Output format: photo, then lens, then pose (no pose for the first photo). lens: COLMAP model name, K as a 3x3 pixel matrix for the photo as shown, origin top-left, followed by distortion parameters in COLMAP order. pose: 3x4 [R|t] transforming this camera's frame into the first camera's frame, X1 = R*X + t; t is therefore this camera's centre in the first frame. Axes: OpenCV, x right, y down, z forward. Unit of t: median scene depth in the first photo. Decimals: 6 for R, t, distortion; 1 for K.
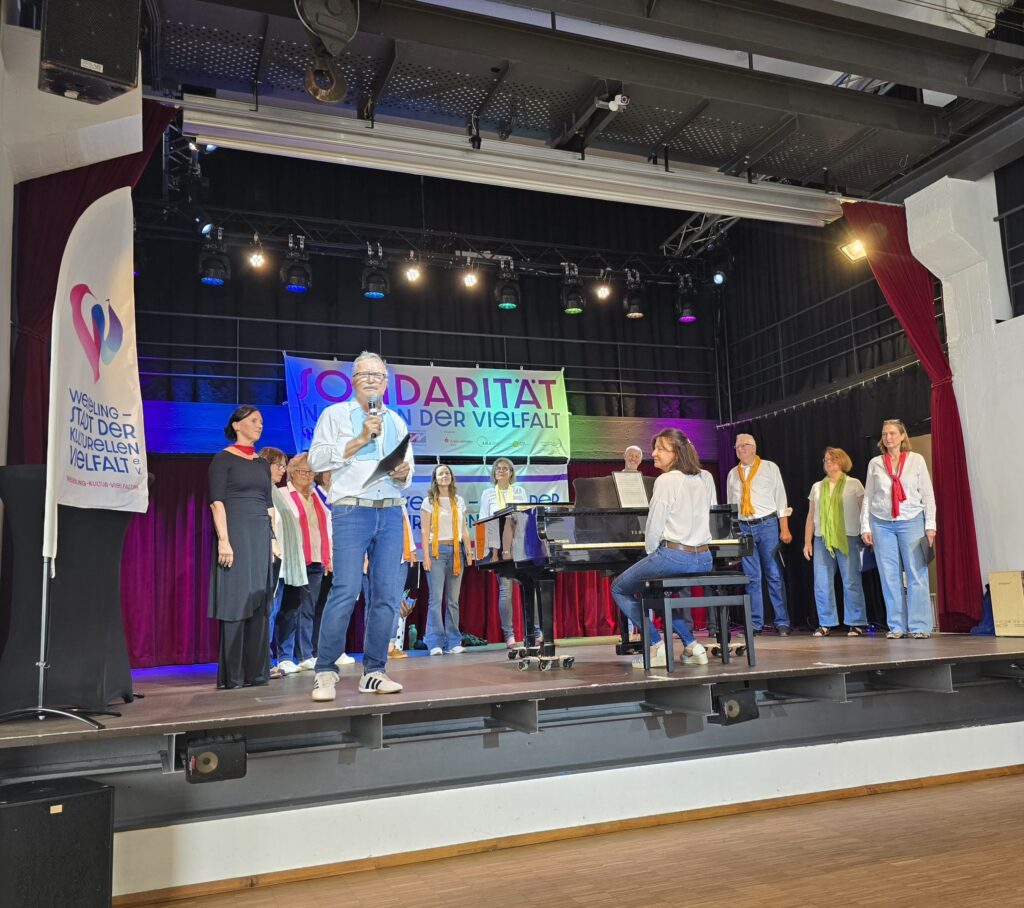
lens RADIAL K [[939.7, 0, 587.8], [0, 939.7, 475.4], [0, 0, 1]] dist [0.125875, -0.245739]
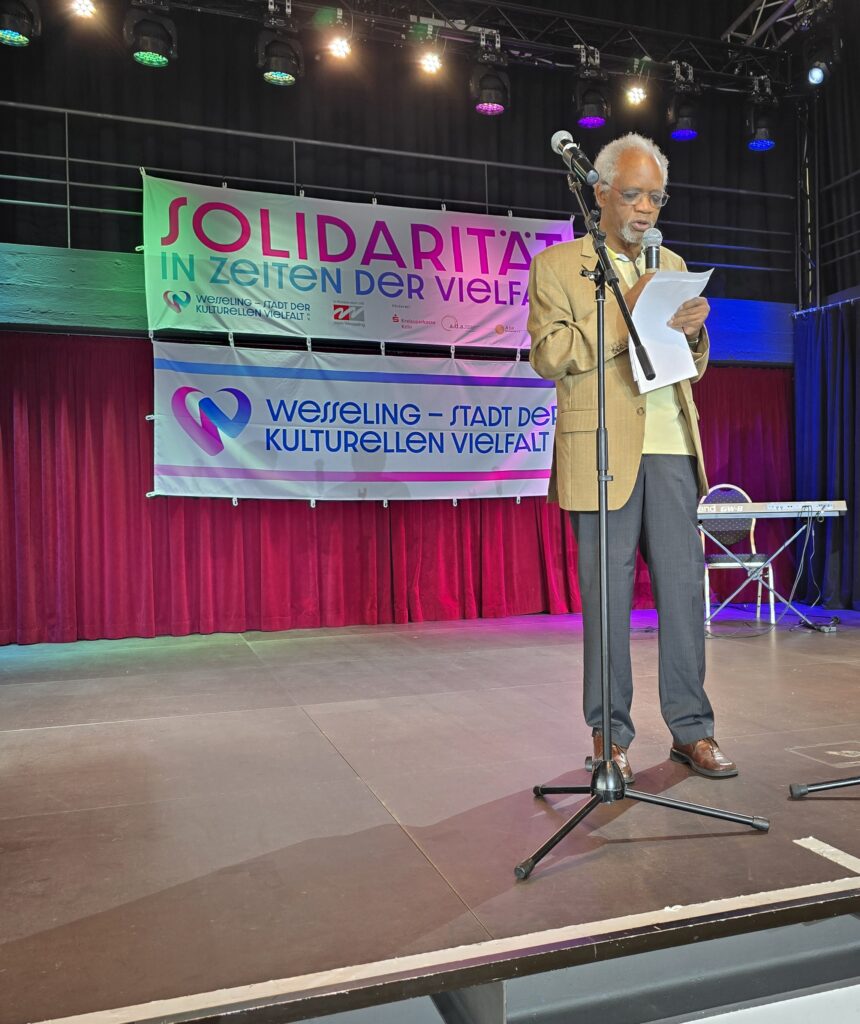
lens RADIAL K [[940.8, 0, 546.6], [0, 940.8, 528.4], [0, 0, 1]] dist [0.080609, -0.076376]
pose [[0.999209, 0.023937, -0.031753, -0.021239], [-0.019934, 0.992466, 0.120887, 0.028613], [0.034407, -0.120159, 0.992158, 0.359314]]
